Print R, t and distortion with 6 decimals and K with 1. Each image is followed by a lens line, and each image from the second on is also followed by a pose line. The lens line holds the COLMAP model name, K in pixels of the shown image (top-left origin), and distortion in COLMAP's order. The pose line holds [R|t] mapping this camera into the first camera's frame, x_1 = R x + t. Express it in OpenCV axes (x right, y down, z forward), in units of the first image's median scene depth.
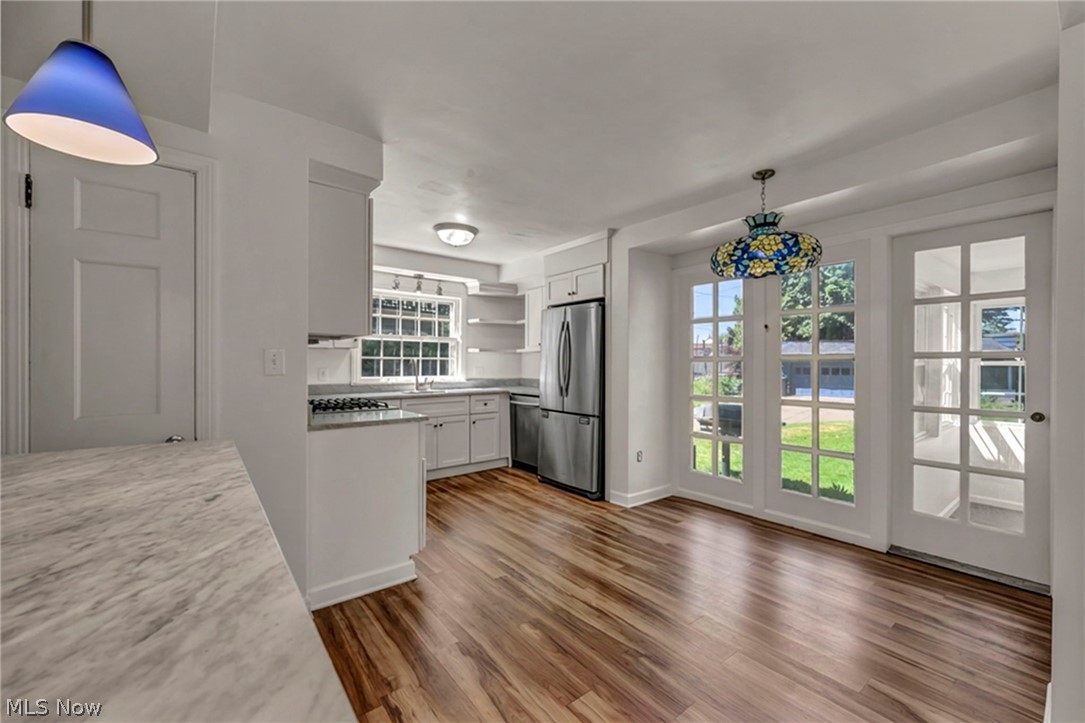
lens RADIAL K [[435.6, 0, 547.1], [0, 435.6, 365.7], [0, 0, 1]] dist [-0.000510, 0.000012]
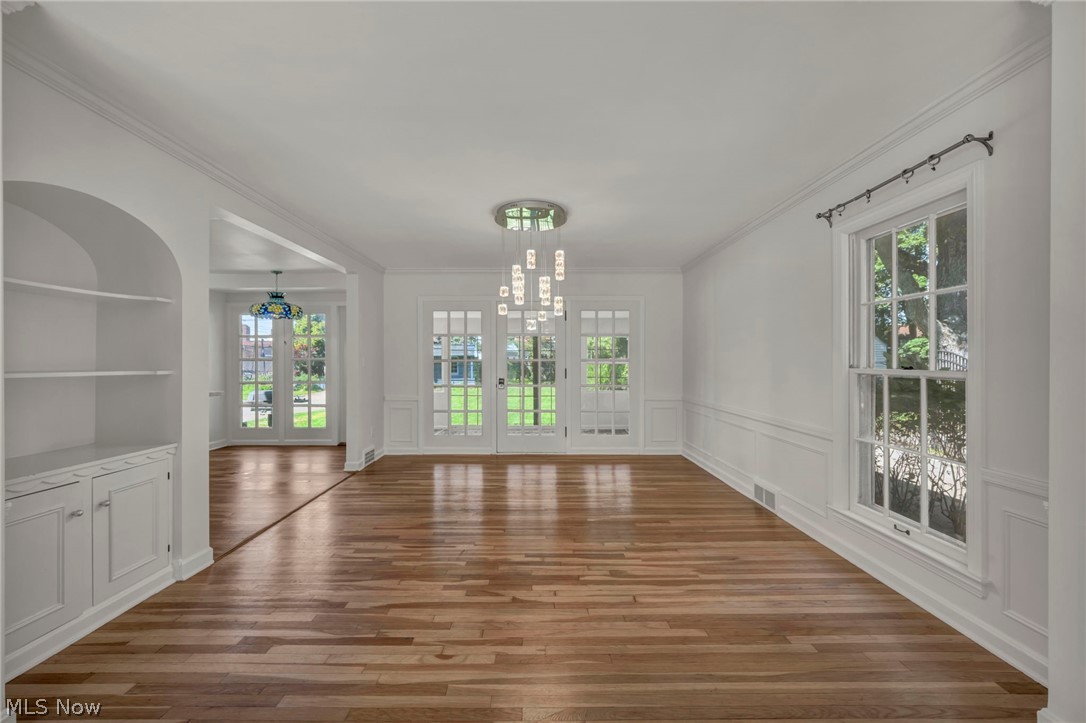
lens RADIAL K [[435.0, 0, 545.4], [0, 435.0, 359.1], [0, 0, 1]] dist [-0.000414, 0.000067]
pose [[0.614405, 0.000090, 0.788991, -0.201768], [0.001892, 0.999997, -0.001588, -0.006122], [-0.788988, 0.002469, 0.614403, -0.723607]]
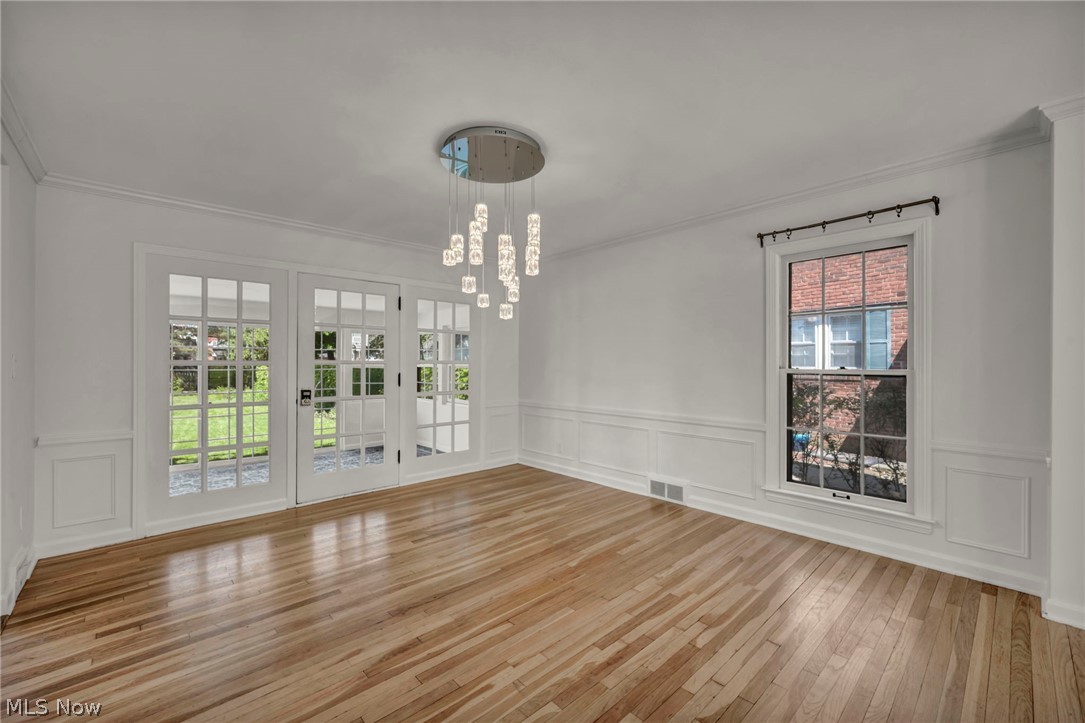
lens RADIAL K [[437.0, 0, 545.4], [0, 437.0, 361.6], [0, 0, 1]] dist [-0.000050, -0.000128]
pose [[-0.076904, 0.000336, 0.997038, -0.155205], [0.001497, 0.999999, -0.000221, -0.005967], [-0.997037, 0.001476, -0.076904, -0.270554]]
